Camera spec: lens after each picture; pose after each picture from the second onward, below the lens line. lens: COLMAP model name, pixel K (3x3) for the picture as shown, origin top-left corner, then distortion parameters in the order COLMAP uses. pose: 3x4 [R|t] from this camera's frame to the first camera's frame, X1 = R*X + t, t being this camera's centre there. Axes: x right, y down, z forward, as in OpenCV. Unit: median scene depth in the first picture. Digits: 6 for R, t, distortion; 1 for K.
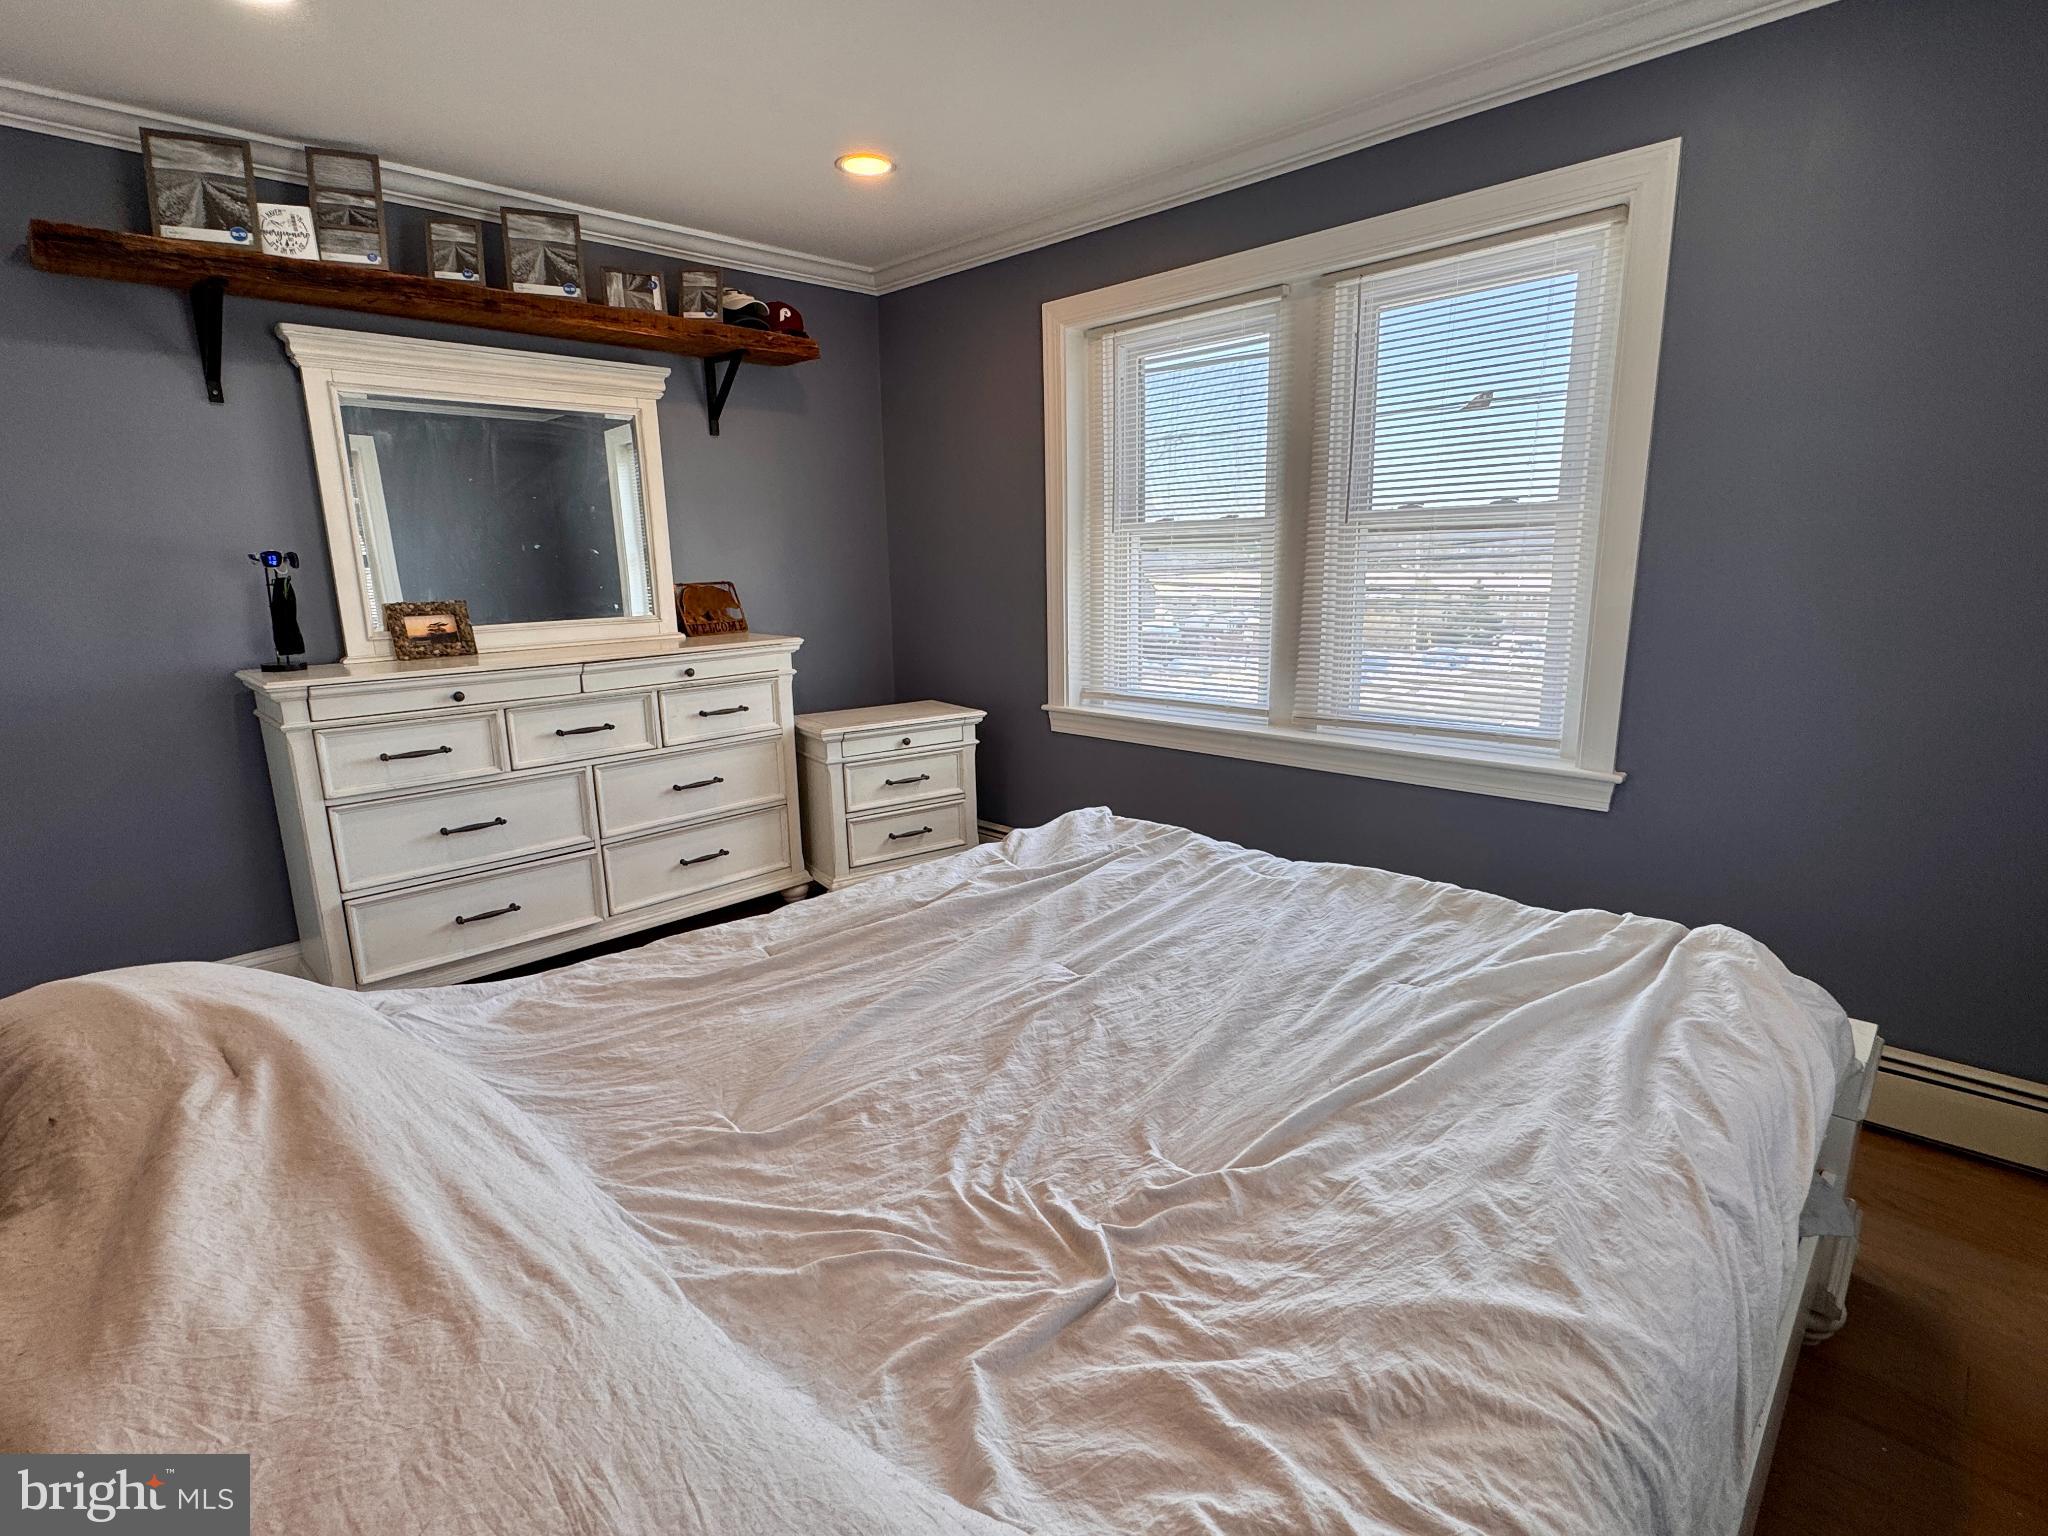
lens RADIAL K [[1004.6, 0, 1024.0], [0, 1004.6, 768.0], [0, 0, 1]] dist [0.001939, -0.000094]
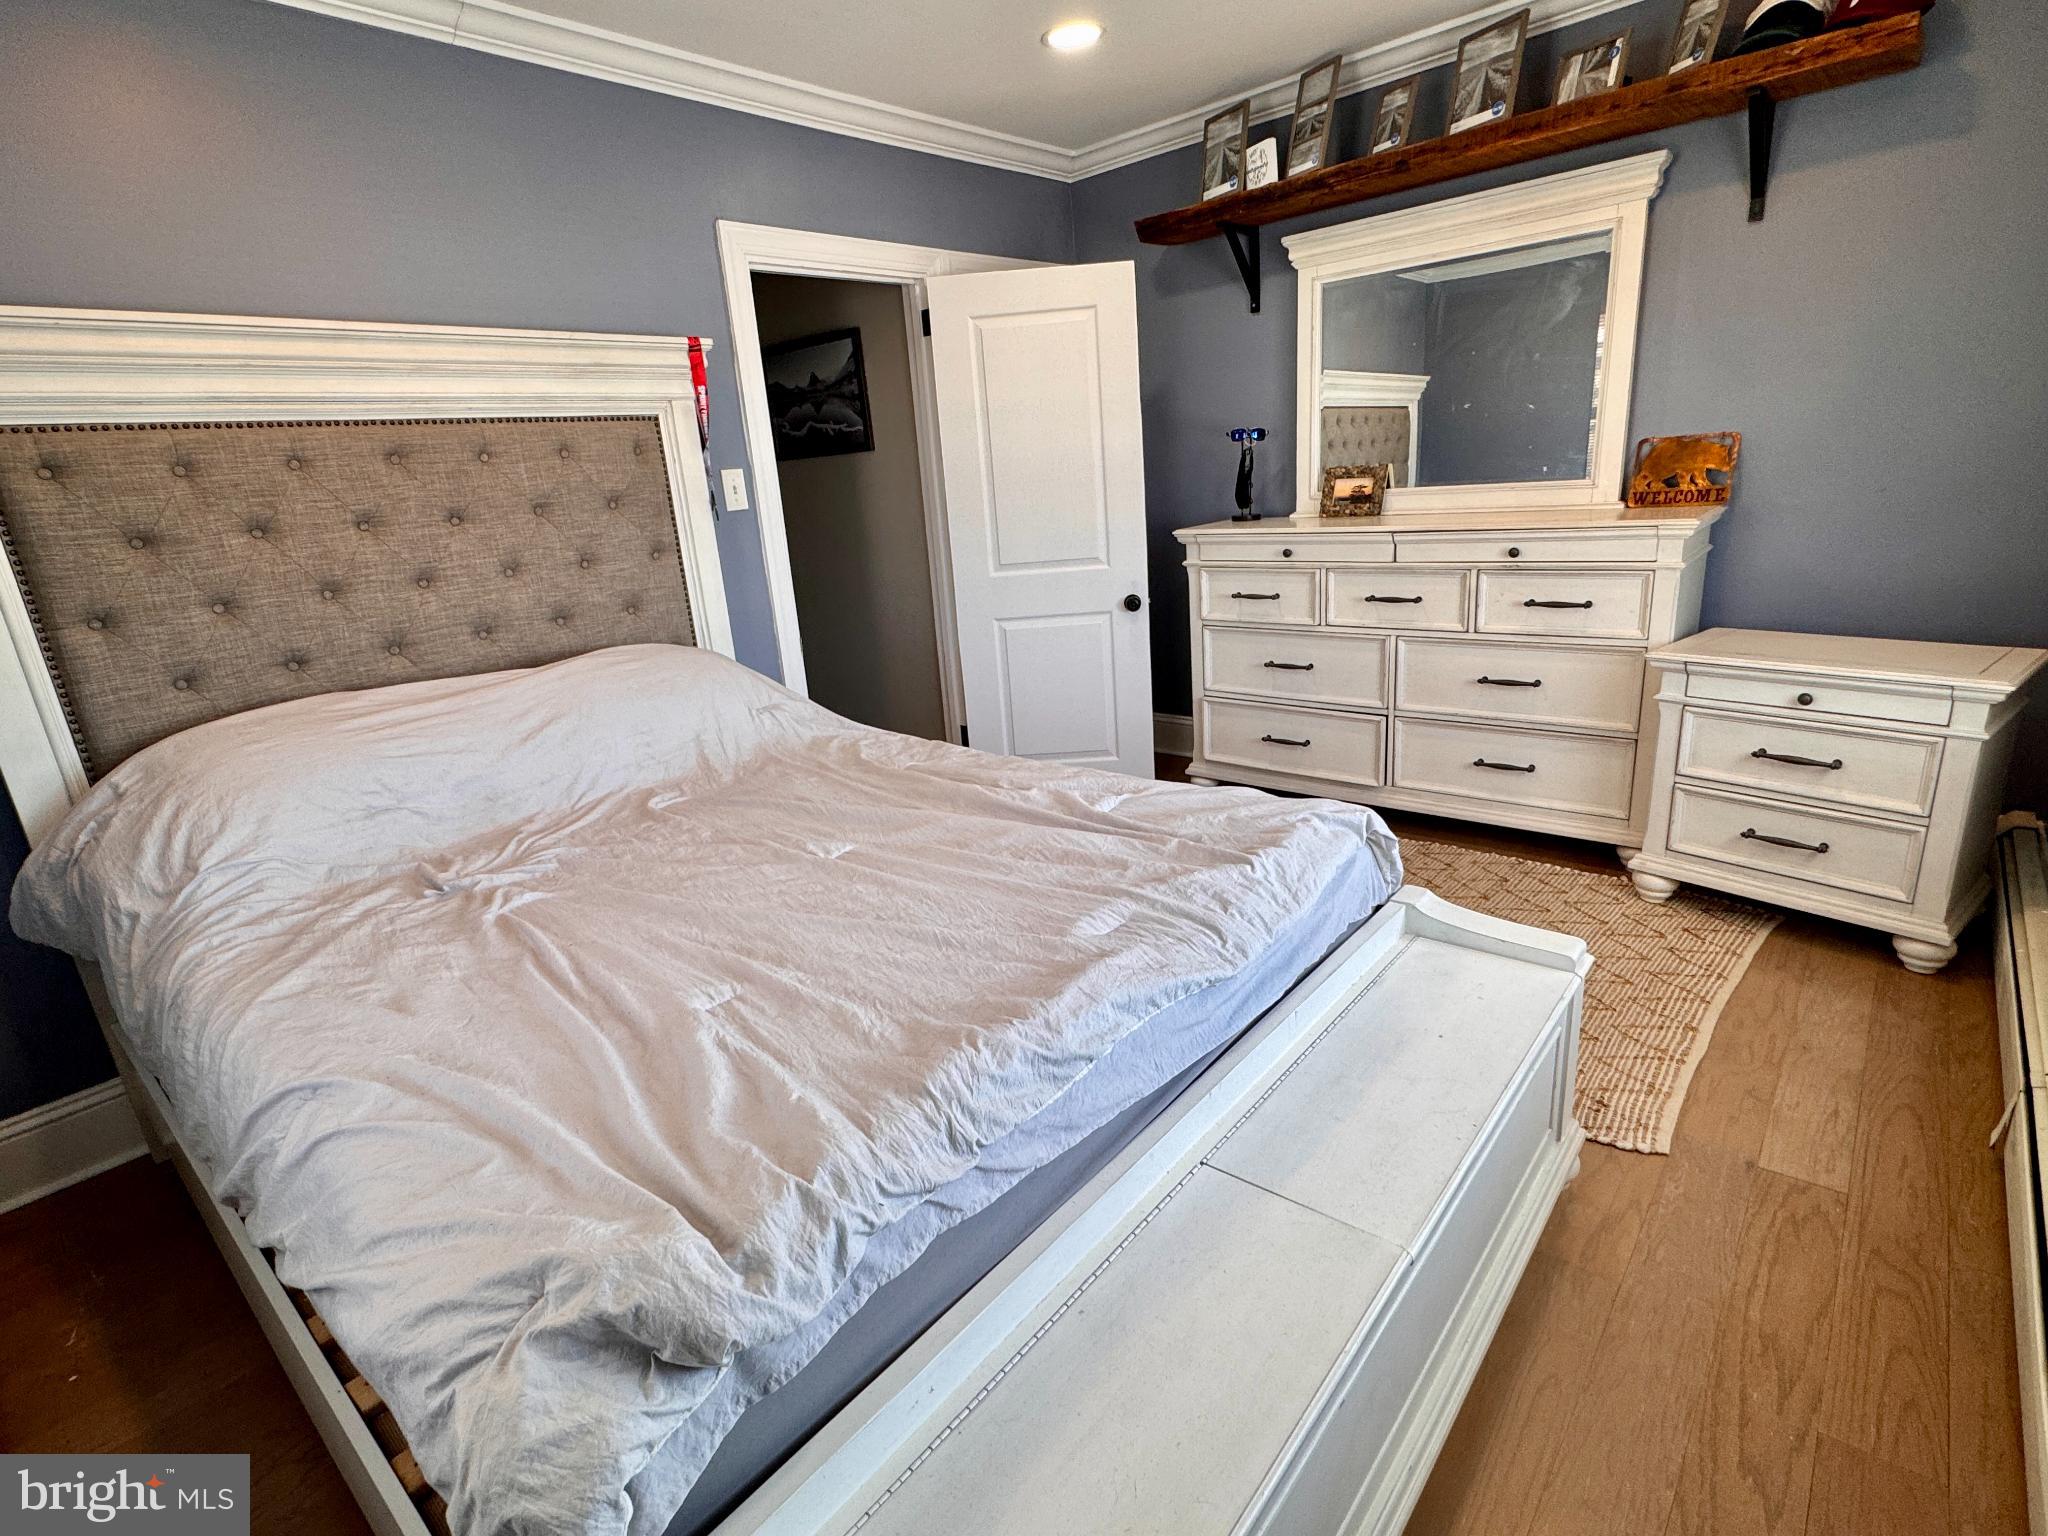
lens RADIAL K [[986.3, 0, 990.3], [0, 986.3, 767.6], [0, 0, 1]] dist [-0.001315, -0.000367]
pose [[0.048107, 0.307789, -0.950238, 0.549499], [-0.133243, 0.944814, 0.299286, -0.123384], [0.989915, 0.112214, 0.086463, 0.544060]]
